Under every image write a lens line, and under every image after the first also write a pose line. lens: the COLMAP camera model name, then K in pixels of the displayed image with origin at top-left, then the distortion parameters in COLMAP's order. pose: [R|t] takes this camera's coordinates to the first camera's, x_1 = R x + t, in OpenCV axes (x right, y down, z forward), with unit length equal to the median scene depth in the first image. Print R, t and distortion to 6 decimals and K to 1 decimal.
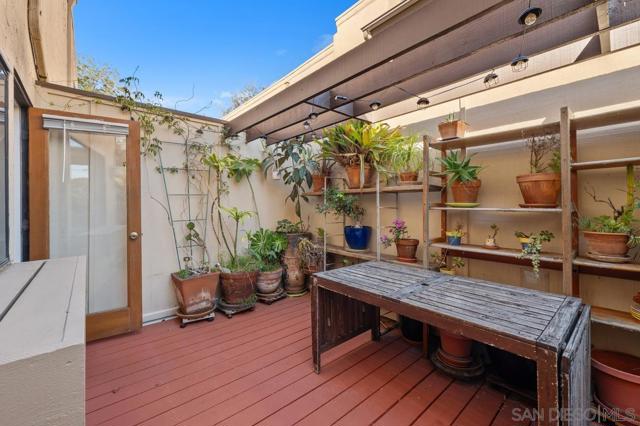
lens RADIAL K [[265.0, 0, 315.1], [0, 265.0, 200.8], [0, 0, 1]] dist [-0.000352, -0.000489]
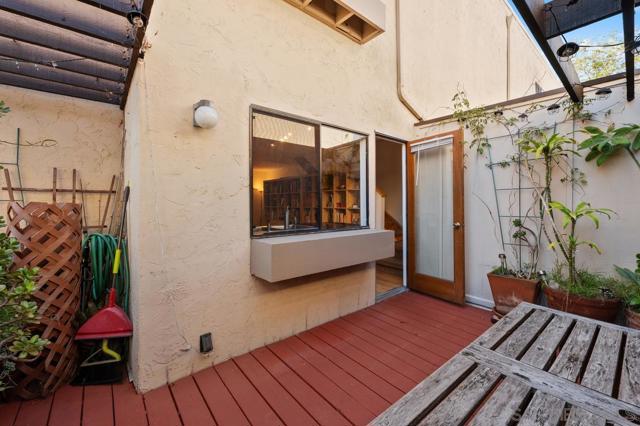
lens RADIAL K [[265.0, 0, 322.5], [0, 265.0, 207.8], [0, 0, 1]] dist [-0.000352, -0.000489]
pose [[-0.018391, 0.025544, -0.999505, 0.515085], [0.011532, 0.999613, 0.025335, 0.013511], [0.999764, -0.011061, -0.018679, 0.393834]]
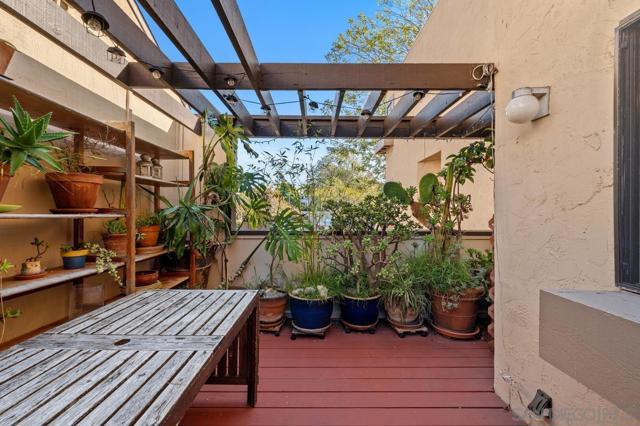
lens RADIAL K [[265.0, 0, 317.0], [0, 265.0, 211.3], [0, 0, 1]] dist [-0.000352, -0.000489]
pose [[-0.756461, 0.004348, 0.654024, -0.206024], [-0.007549, 0.999853, -0.015378, 0.018336], [-0.653995, -0.016570, -0.756317, 0.781889]]
